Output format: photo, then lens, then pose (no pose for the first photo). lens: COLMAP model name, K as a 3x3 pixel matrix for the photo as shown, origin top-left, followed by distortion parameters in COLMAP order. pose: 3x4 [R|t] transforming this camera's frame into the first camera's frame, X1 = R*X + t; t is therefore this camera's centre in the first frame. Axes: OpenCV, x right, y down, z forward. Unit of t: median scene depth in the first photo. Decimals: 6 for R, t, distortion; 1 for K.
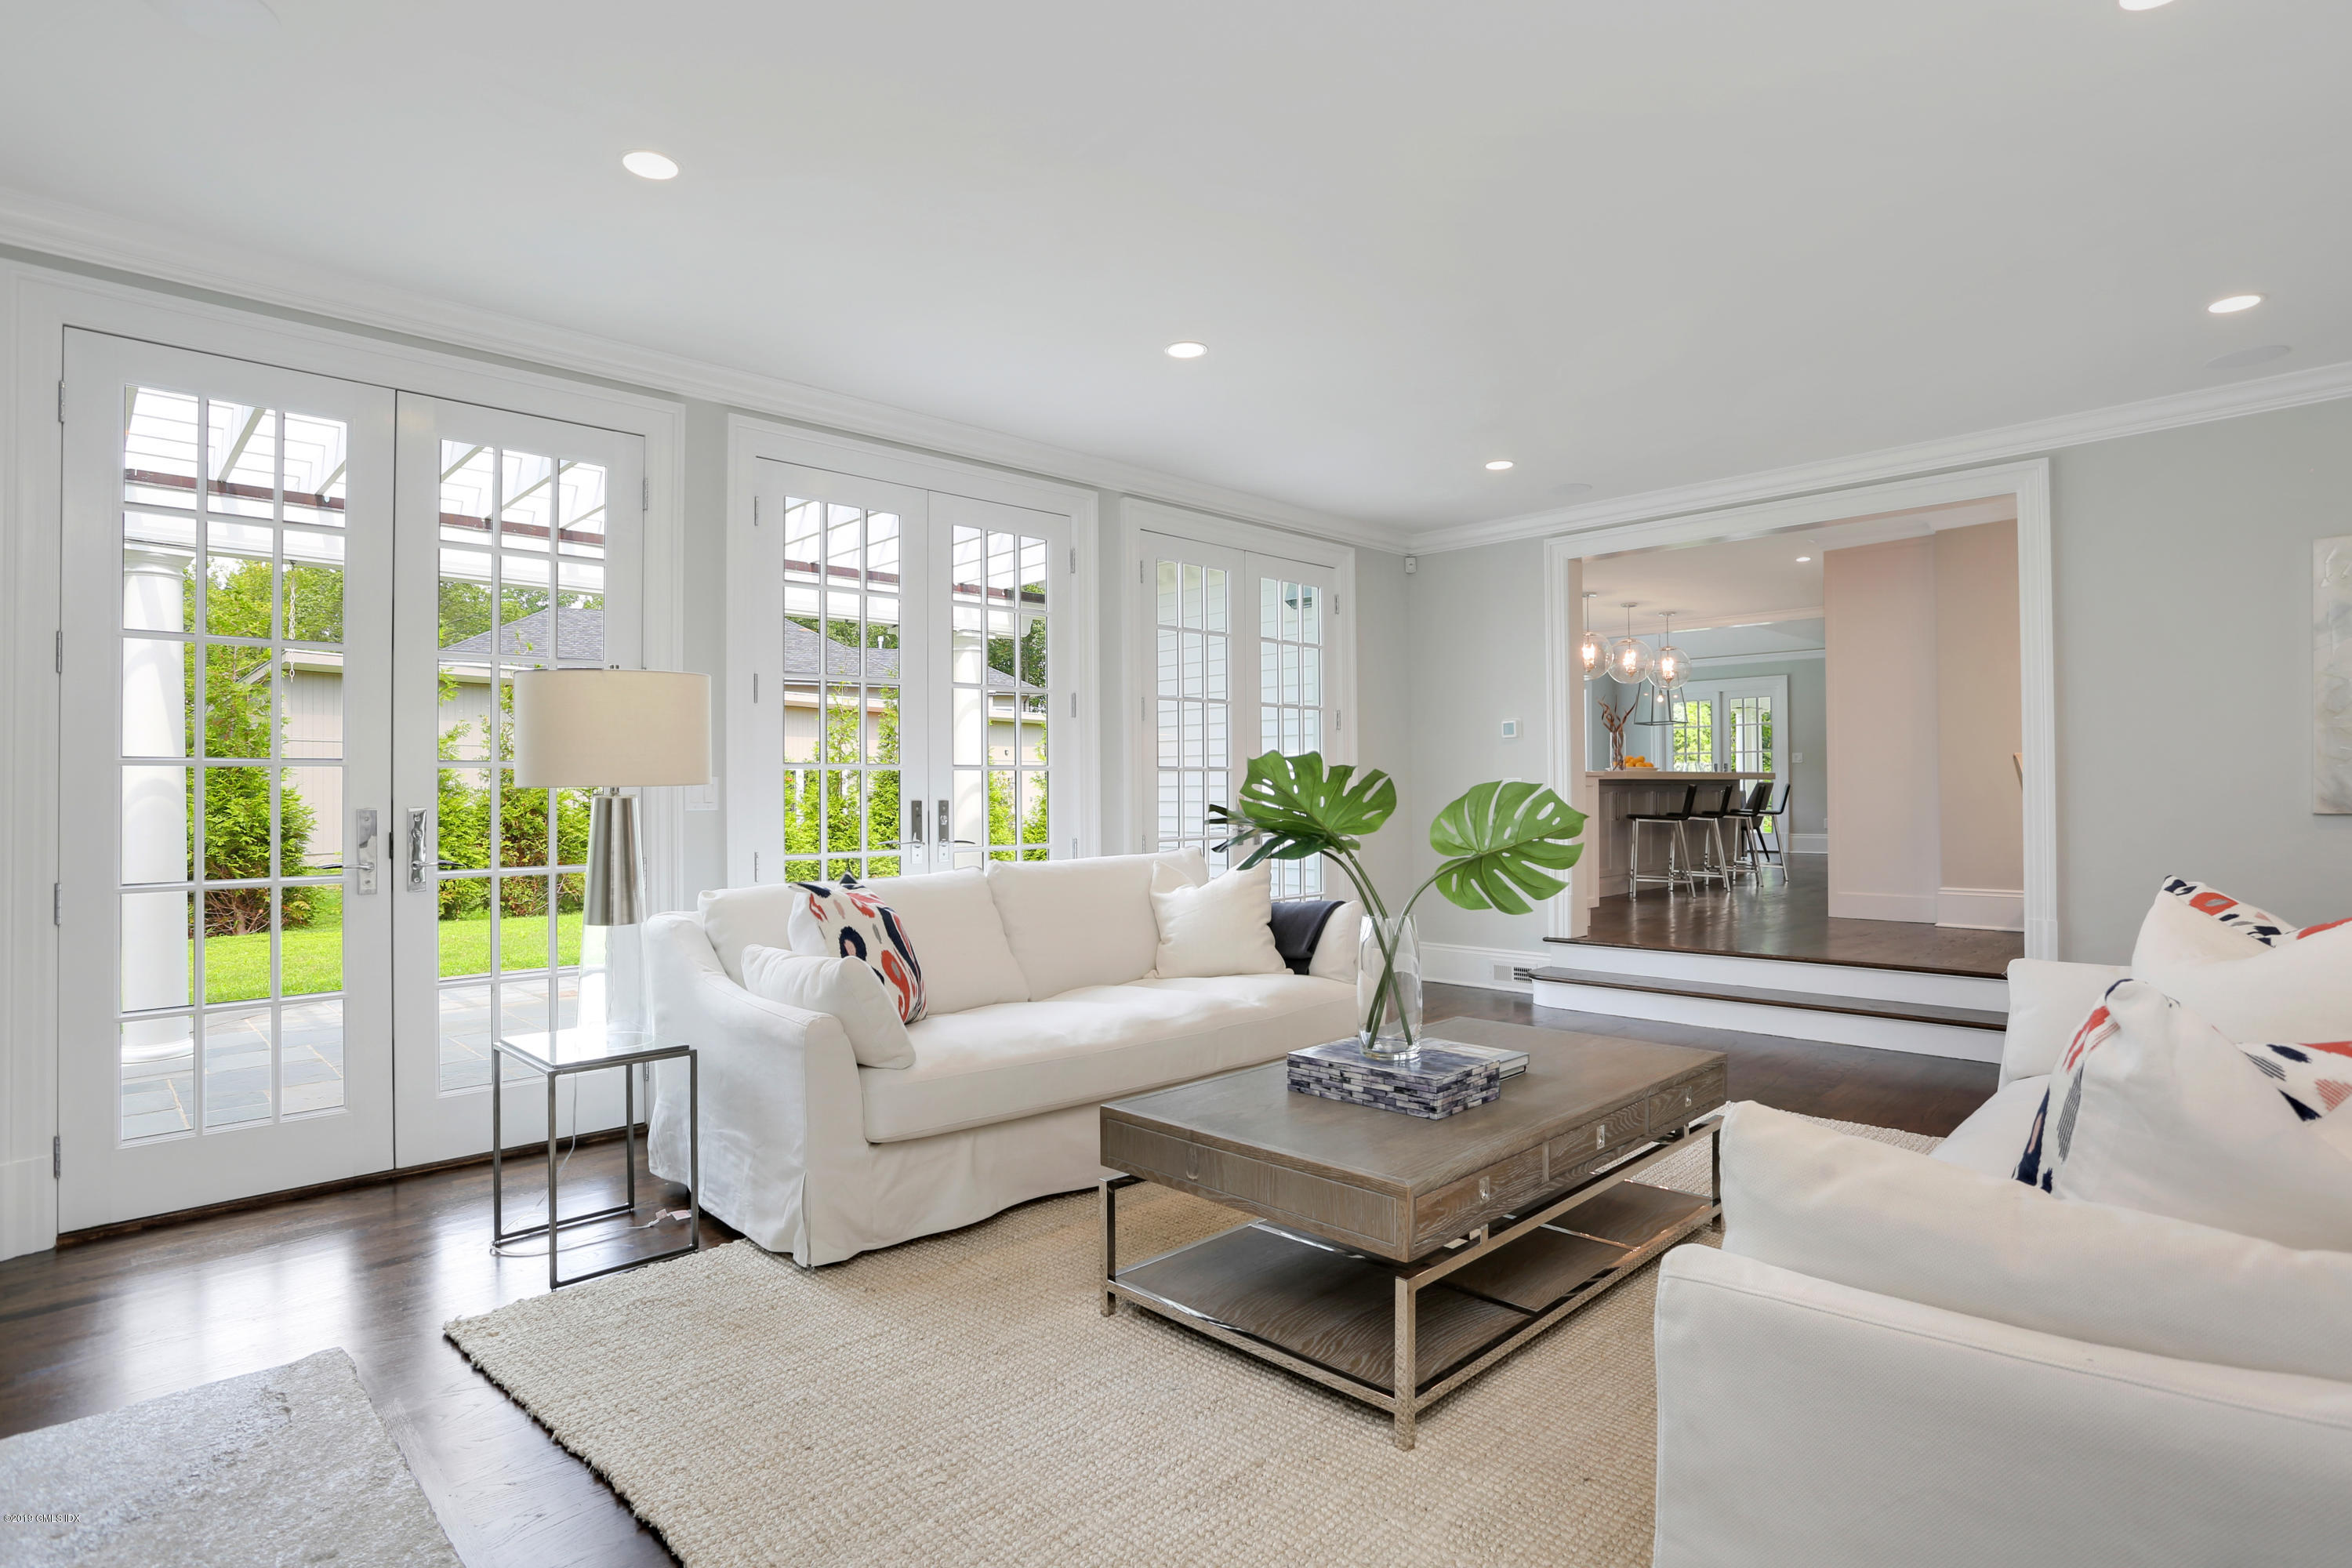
lens RADIAL K [[1202.9, 0, 1242.6], [0, 1202.9, 780.4], [0, 0, 1]] dist [0.037209, 0.000353]
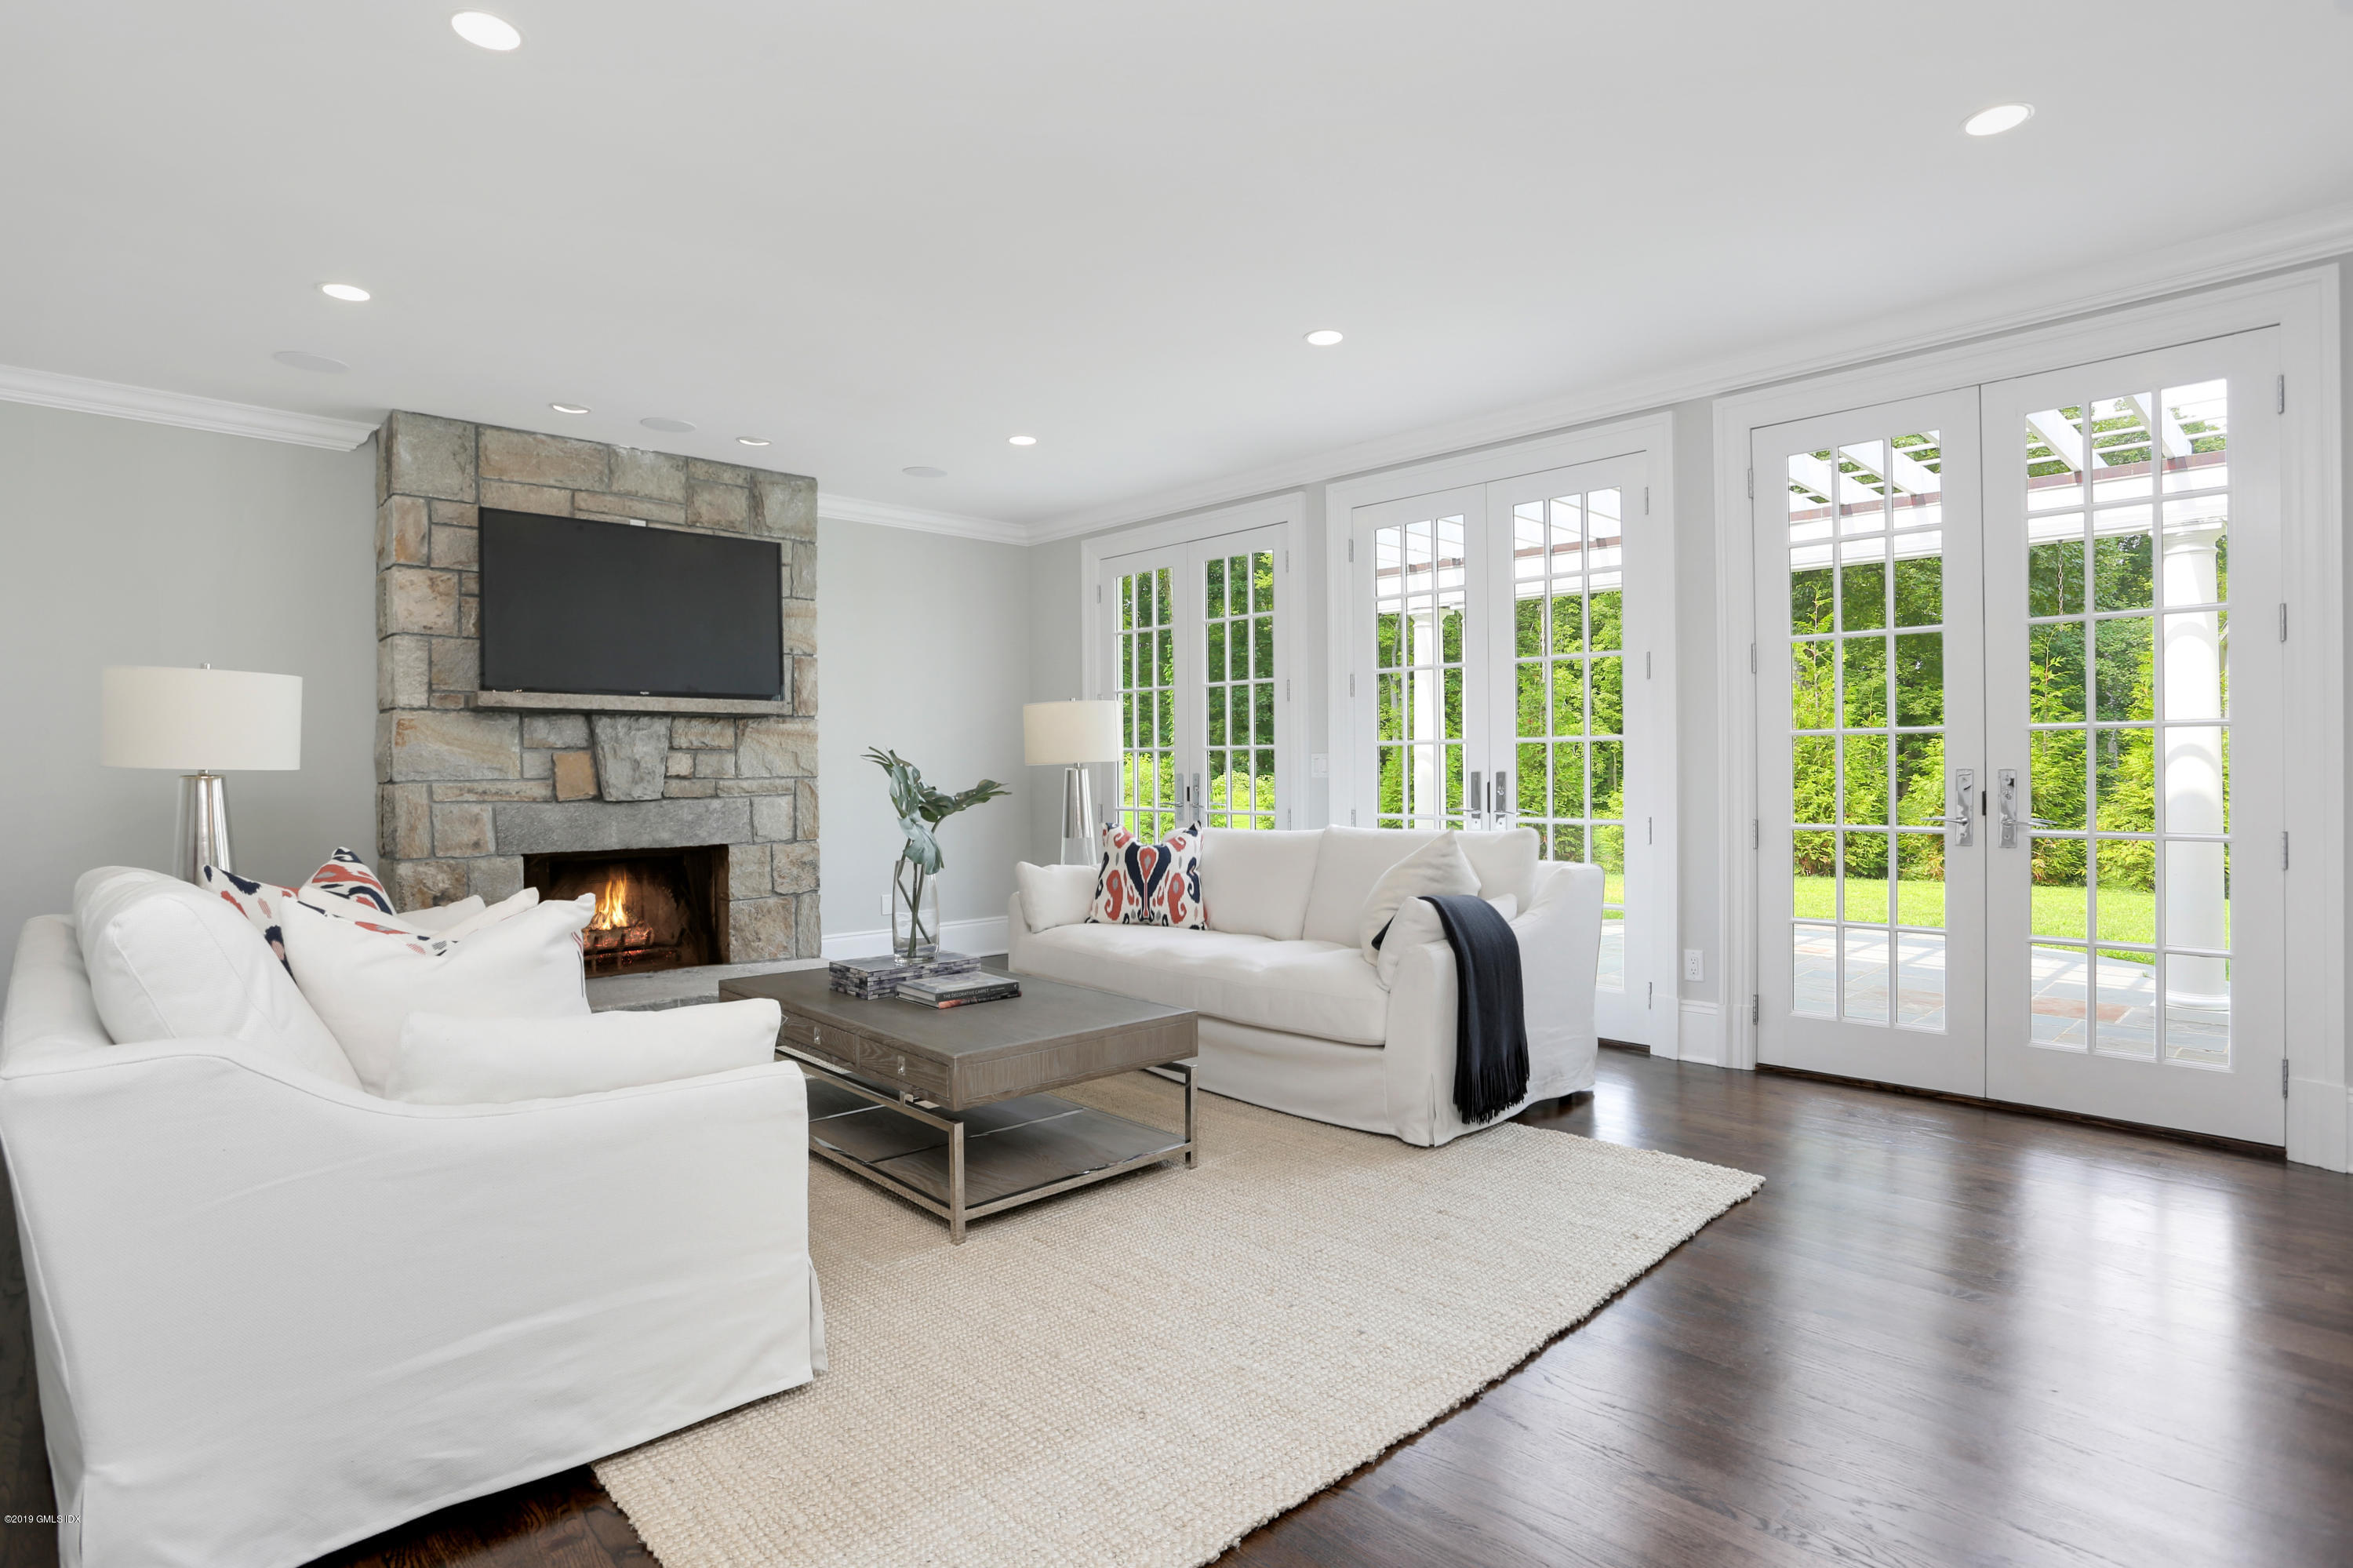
lens RADIAL K [[1209.1, 0, 1188.6], [0, 1209.1, 778.1], [0, 0, 1]] dist [-0.072885, 0.038435]
pose [[-0.003795, 0.027752, -0.999608, 0.621756], [0.007519, 0.999587, 0.027723, -0.008011], [0.999965, -0.007410, -0.004002, 0.547882]]
